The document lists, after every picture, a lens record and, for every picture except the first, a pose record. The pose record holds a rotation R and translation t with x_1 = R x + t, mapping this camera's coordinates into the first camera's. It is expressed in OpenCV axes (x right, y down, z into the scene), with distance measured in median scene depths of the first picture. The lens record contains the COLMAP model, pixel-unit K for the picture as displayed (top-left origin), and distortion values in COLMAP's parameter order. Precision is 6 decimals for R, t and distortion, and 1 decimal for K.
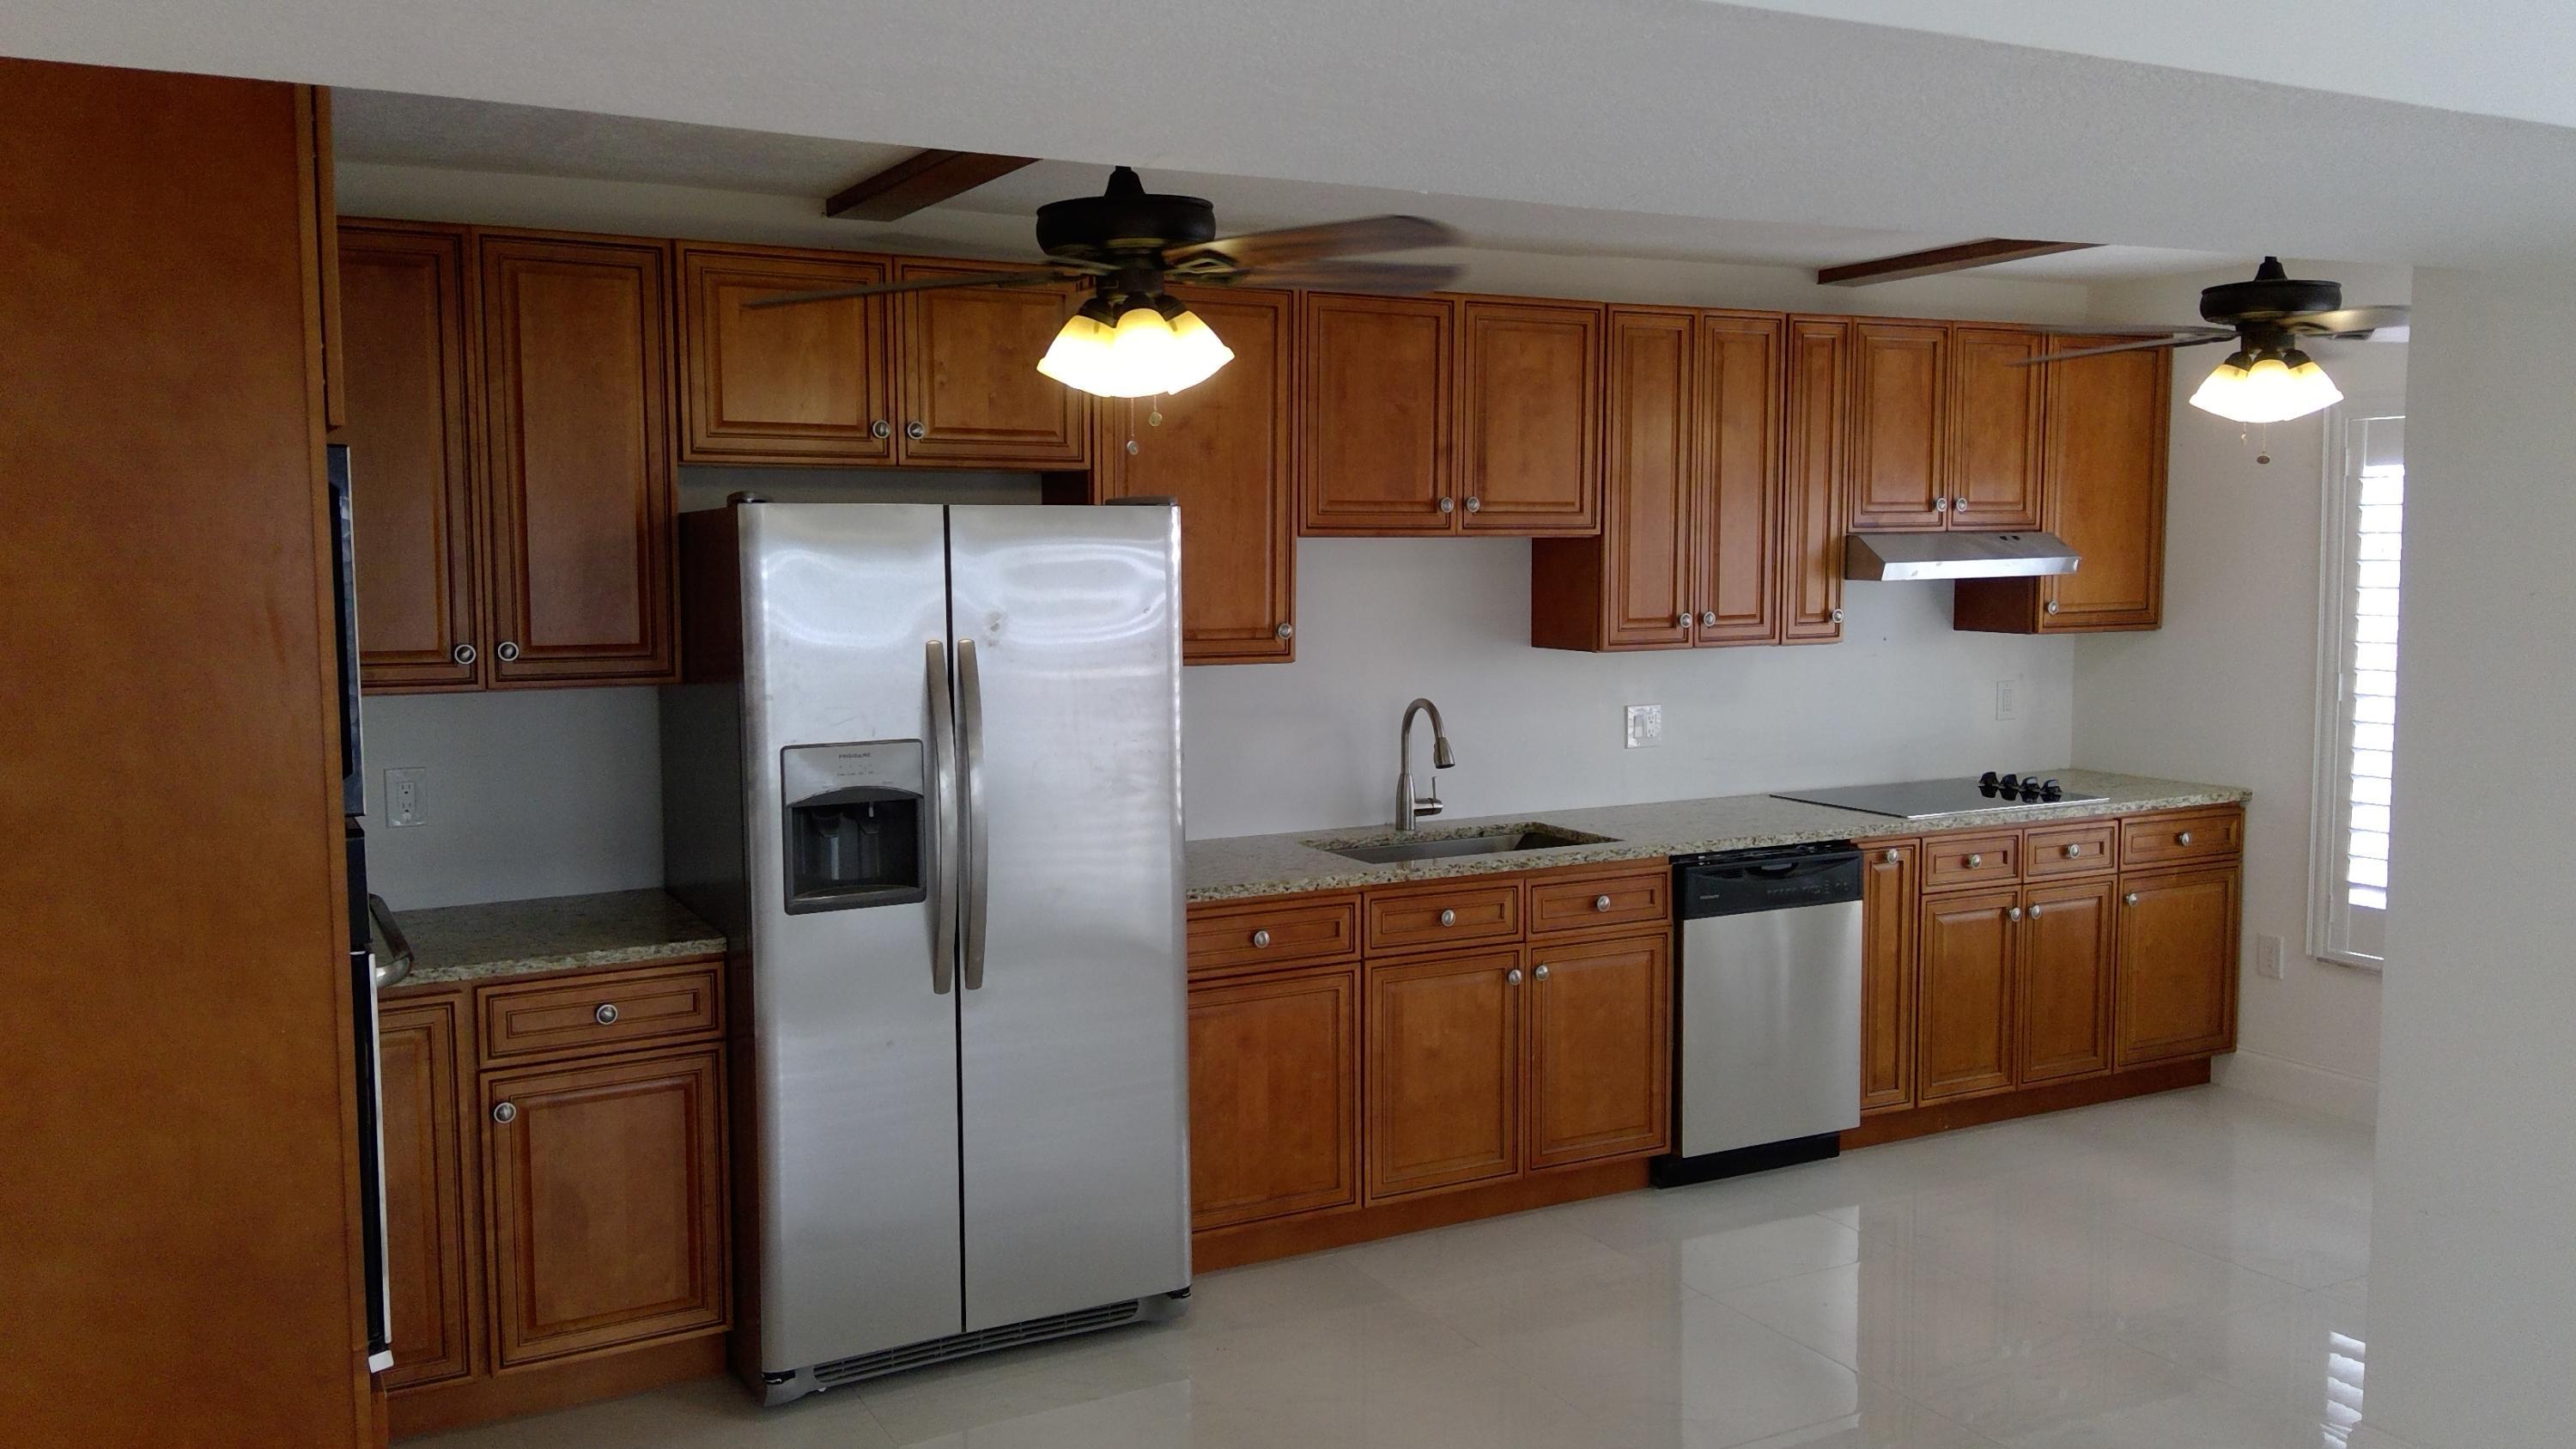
lens RADIAL K [[2068.0, 0, 1288.0], [0, 2068.0, 724.5], [0, 0, 1]] dist [0.159160, -0.224092]
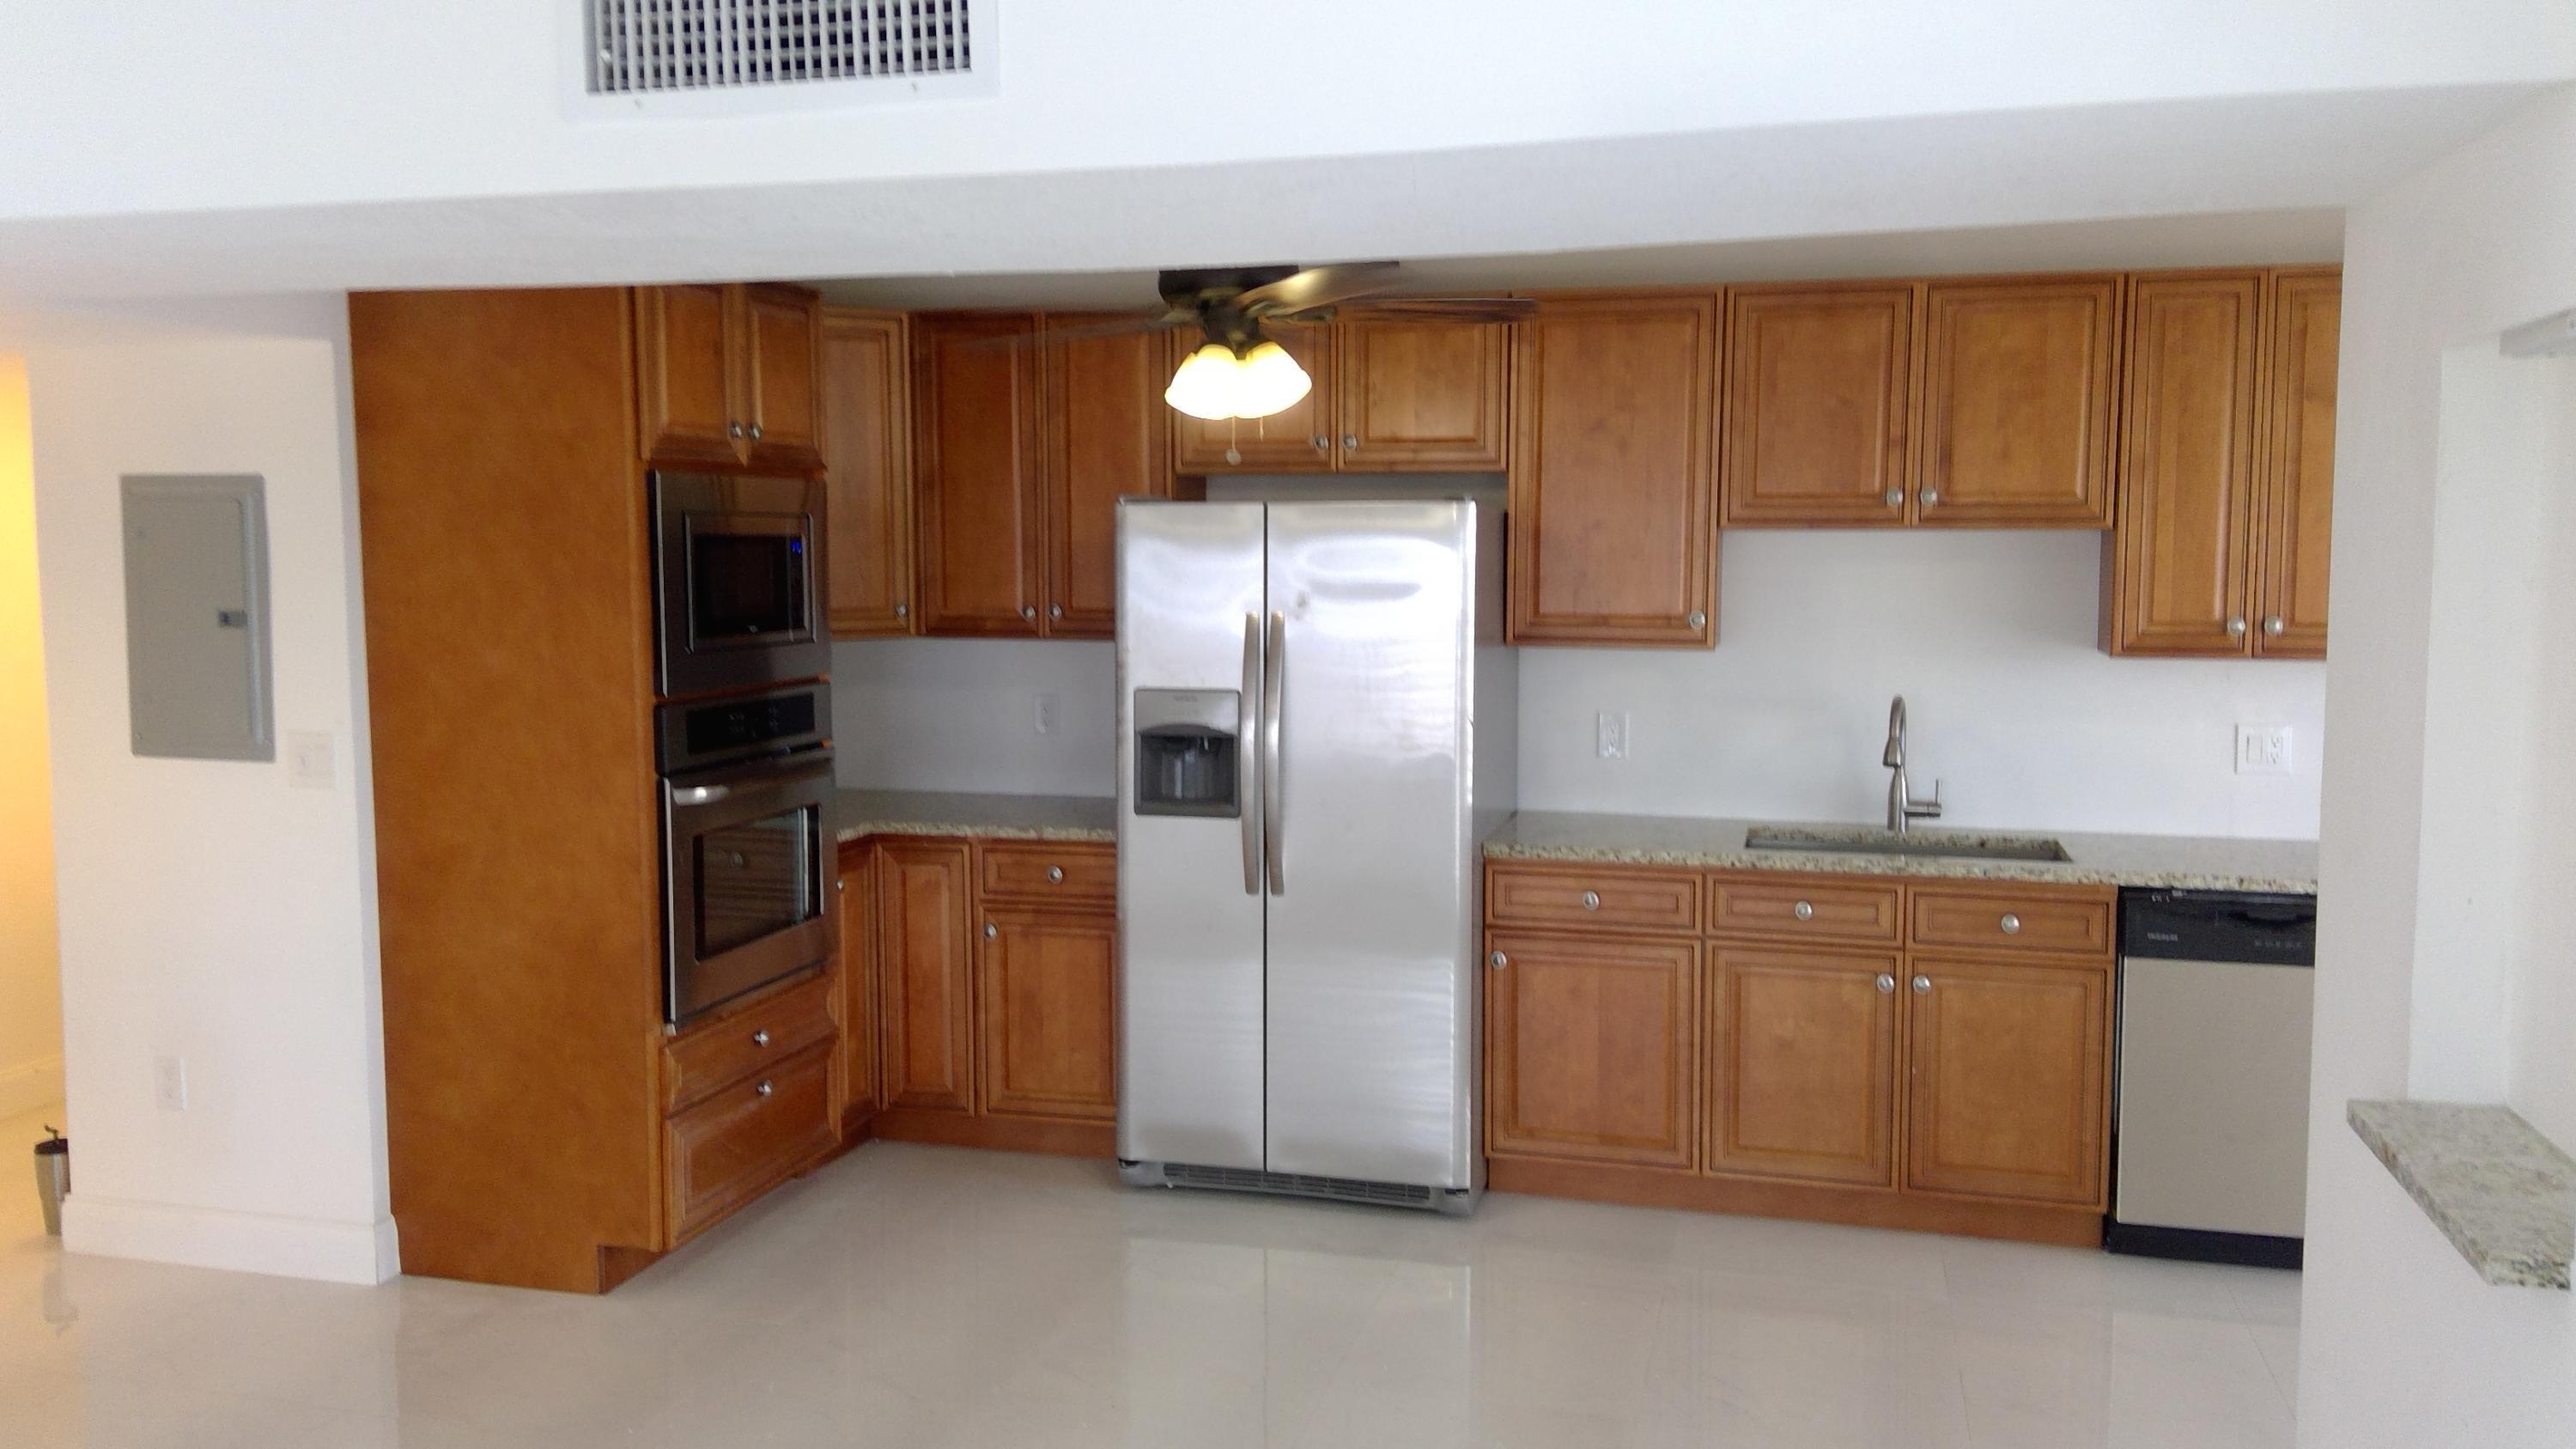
lens RADIAL K [[2061.7, 0, 1288.0], [0, 2061.7, 724.5], [0, 0, 1]] dist [0.071249, 0.000686]
pose [[0.706278, 0.066895, -0.704767, 0.584137], [-0.067631, 0.997348, 0.026890, -0.006060], [0.704696, 0.028672, 0.708929, 0.111996]]
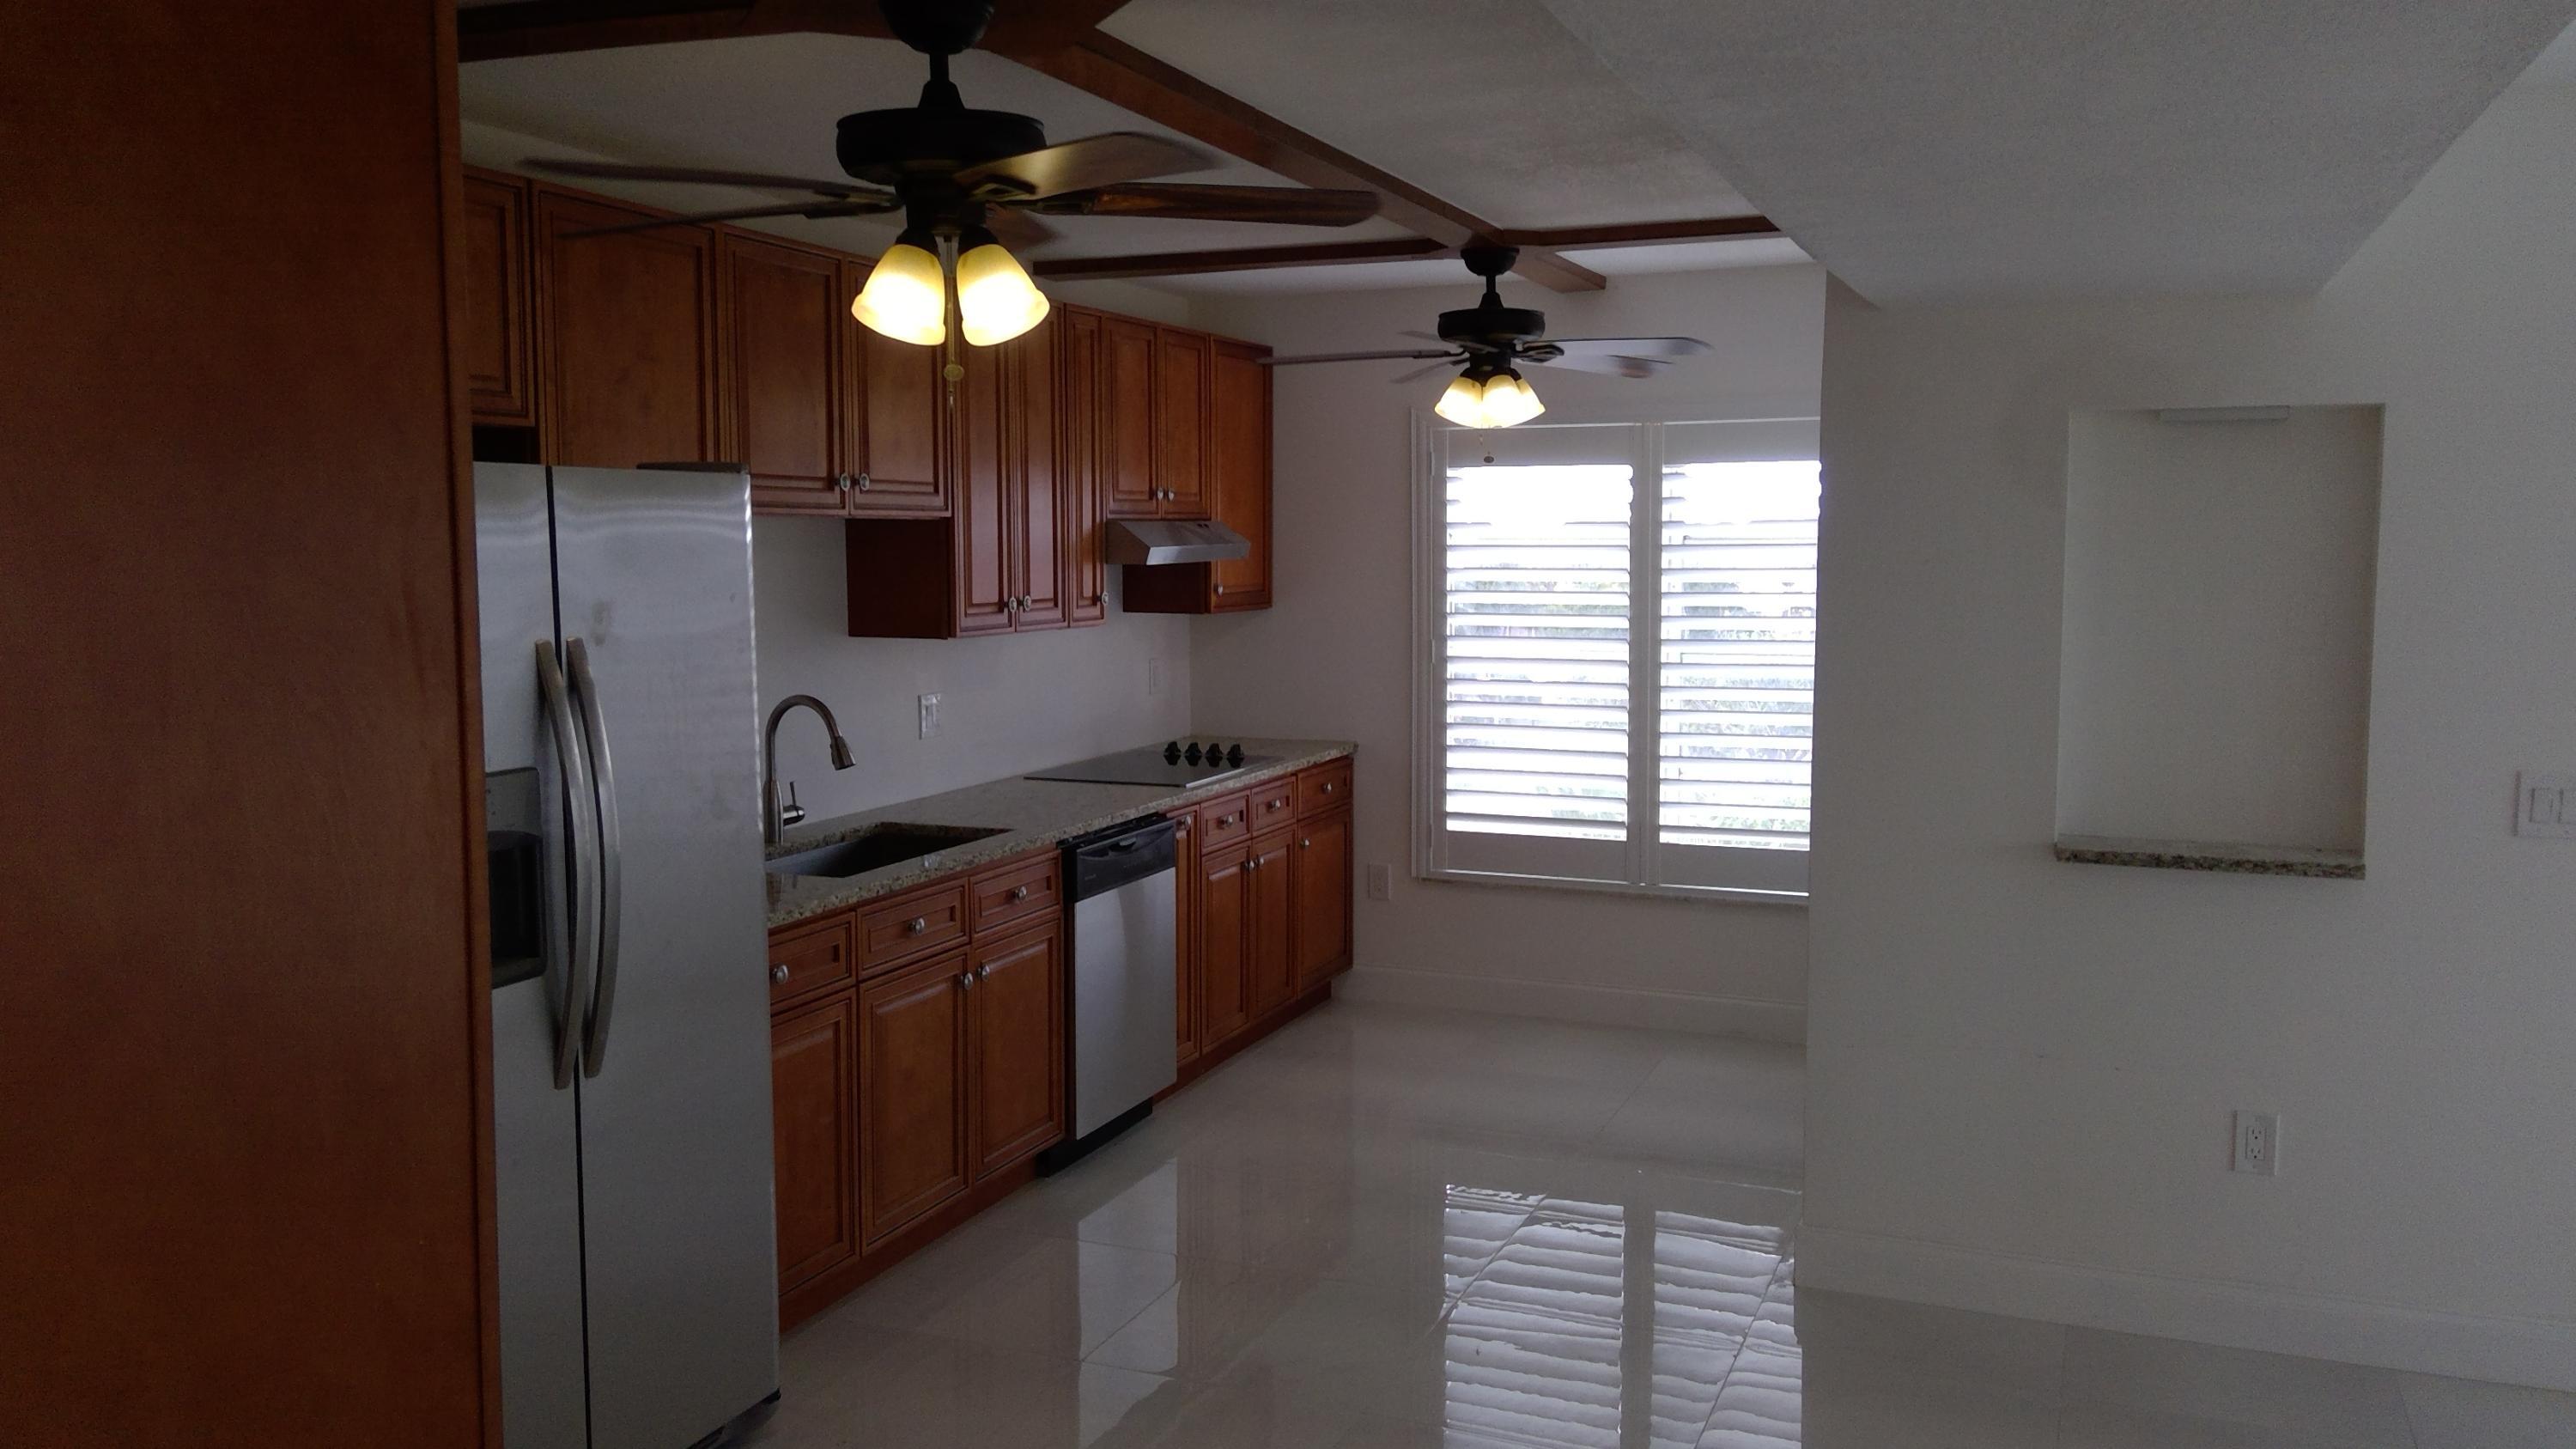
lens RADIAL K [[2029.1, 0, 1267.7], [0, 2029.1, 709.4], [0, 0, 1]] dist [0.145453, -0.257491]
pose [[0.778864, -0.052272, 0.625010, -0.357564], [0.055723, 0.998347, 0.014056, -0.007649], [-0.624712, 0.023880, 0.780490, 0.183803]]
